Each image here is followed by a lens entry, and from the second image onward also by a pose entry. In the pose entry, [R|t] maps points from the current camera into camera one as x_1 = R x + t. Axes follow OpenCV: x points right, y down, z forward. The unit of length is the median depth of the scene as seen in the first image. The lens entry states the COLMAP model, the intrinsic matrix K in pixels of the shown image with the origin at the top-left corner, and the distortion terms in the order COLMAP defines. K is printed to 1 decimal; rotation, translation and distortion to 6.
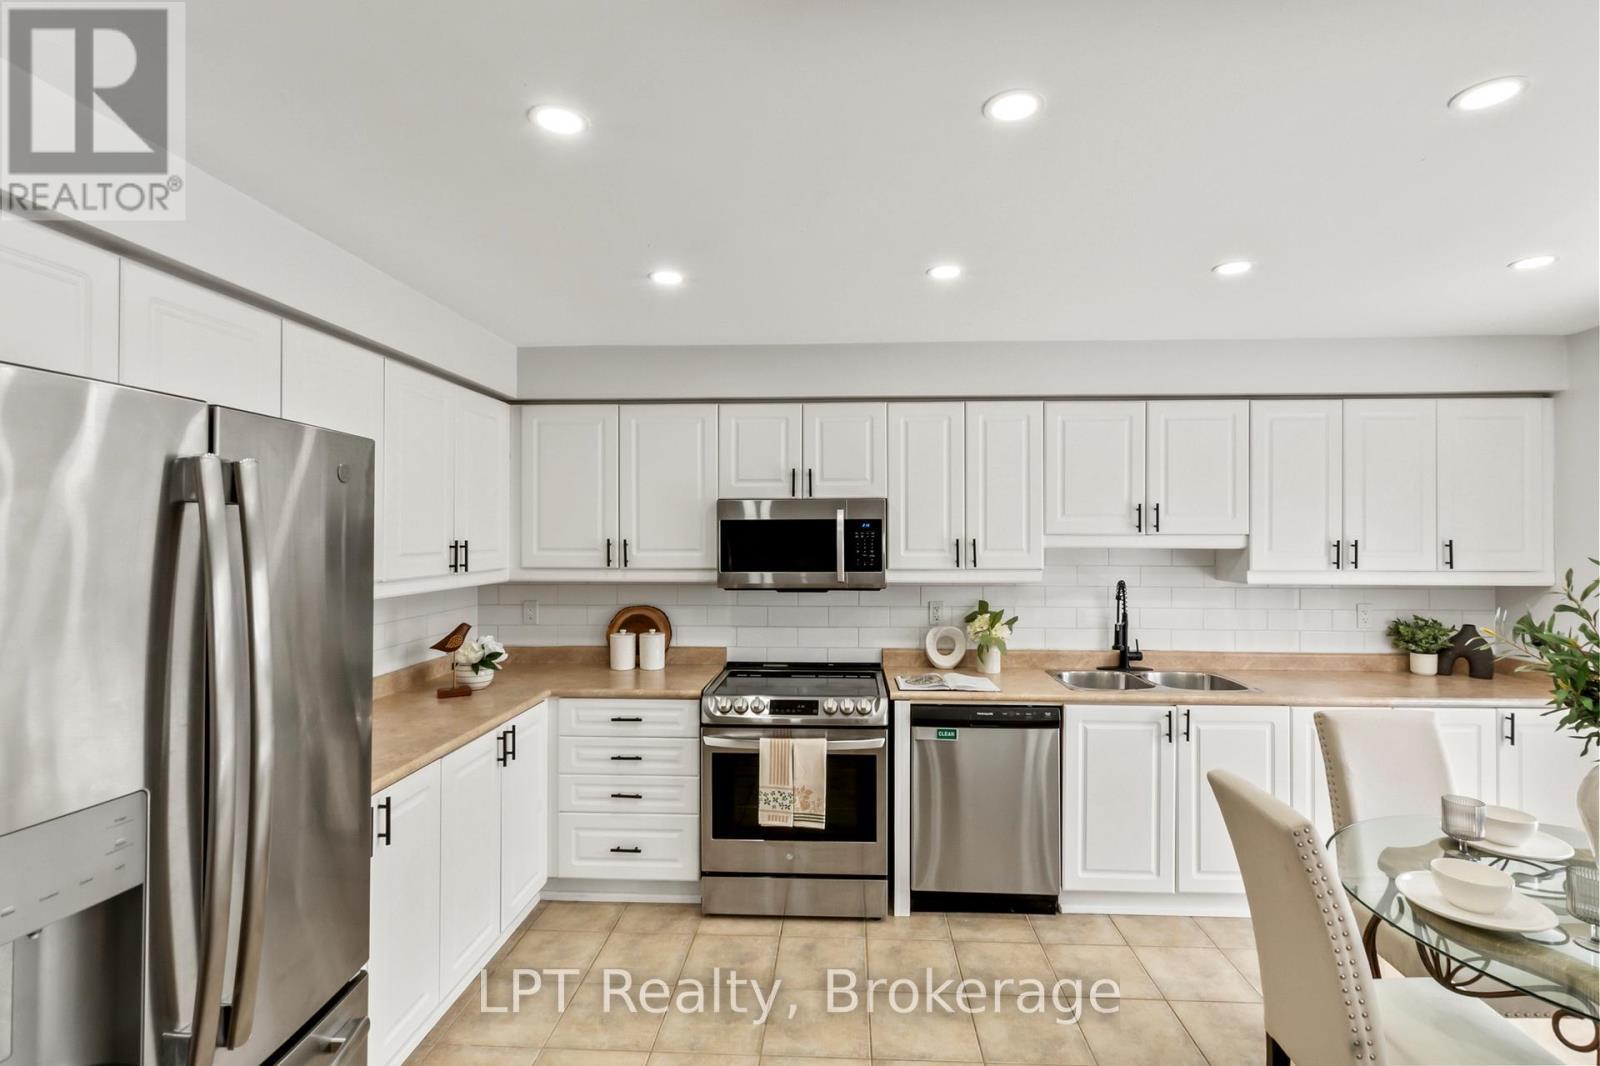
lens RADIAL K [[759.3, 0, 796.8], [0, 759.3, 532.2], [0, 0, 1]] dist [0.001933, -0.000147]
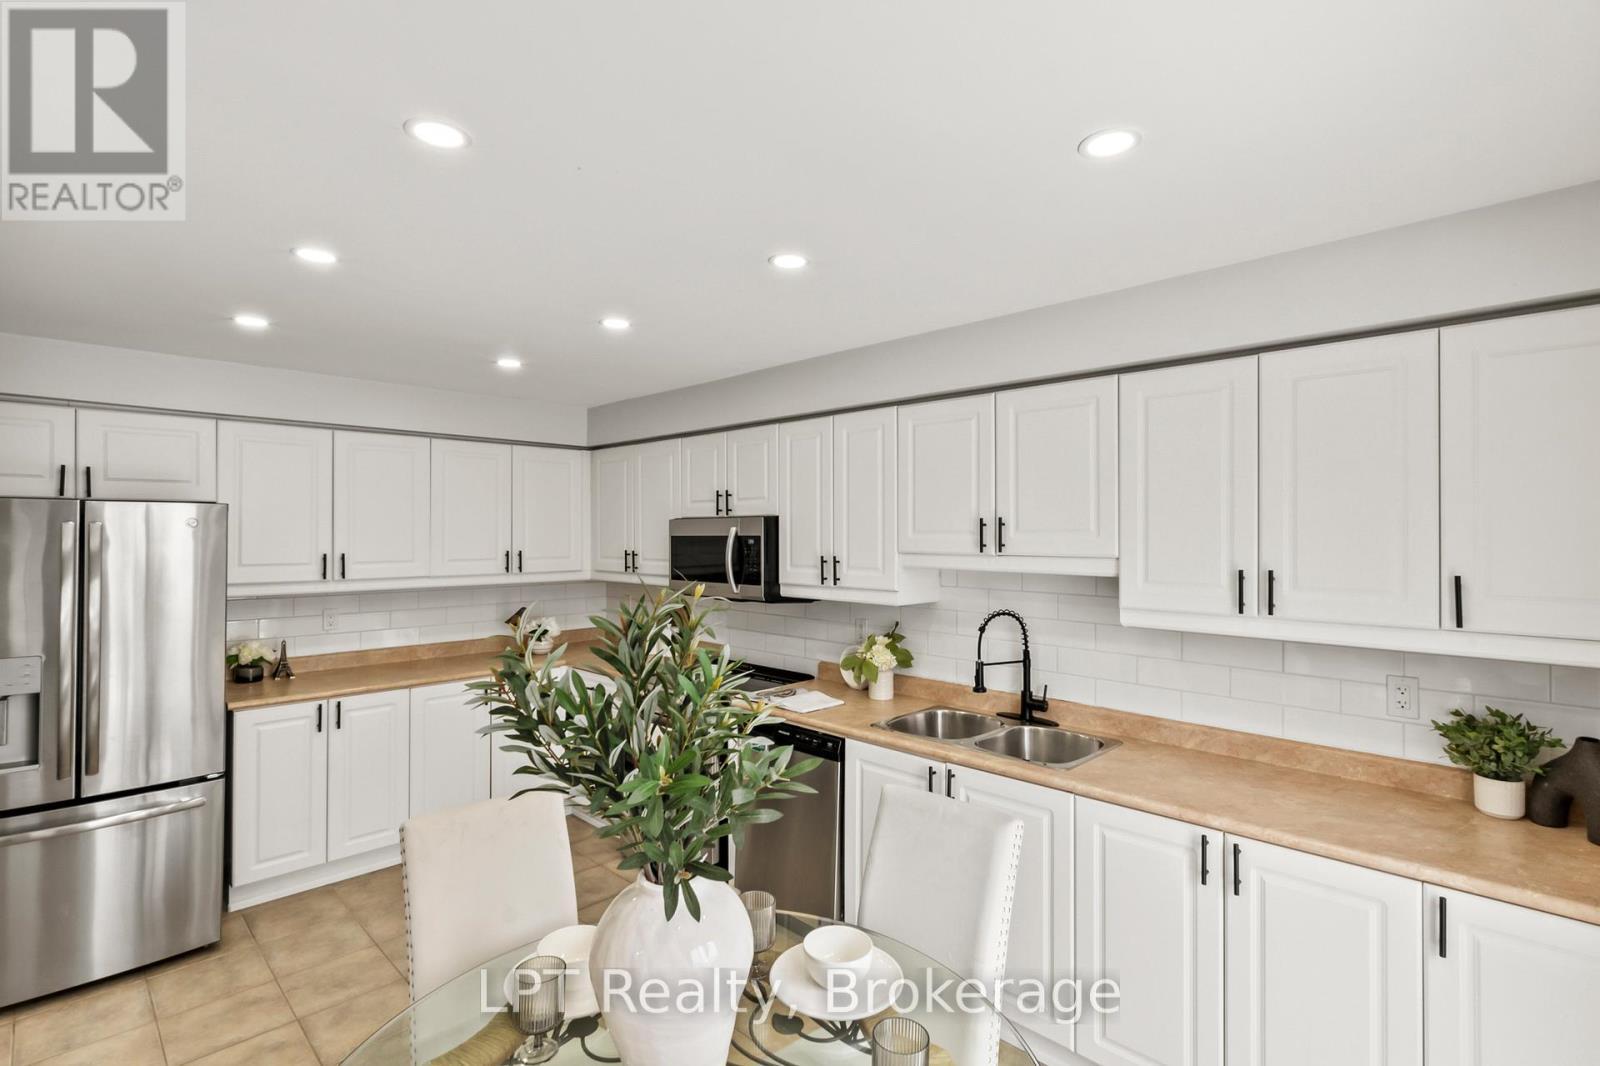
lens RADIAL K [[759.3, 0, 799.1], [0, 759.3, 530.6], [0, 0, 1]] dist [0.001933, -0.000147]
pose [[0.743975, -0.001105, -0.668206, 0.835004], [0.002243, 0.999997, 0.000844, -0.024066], [0.668203, -0.002127, 0.743976, 0.244352]]
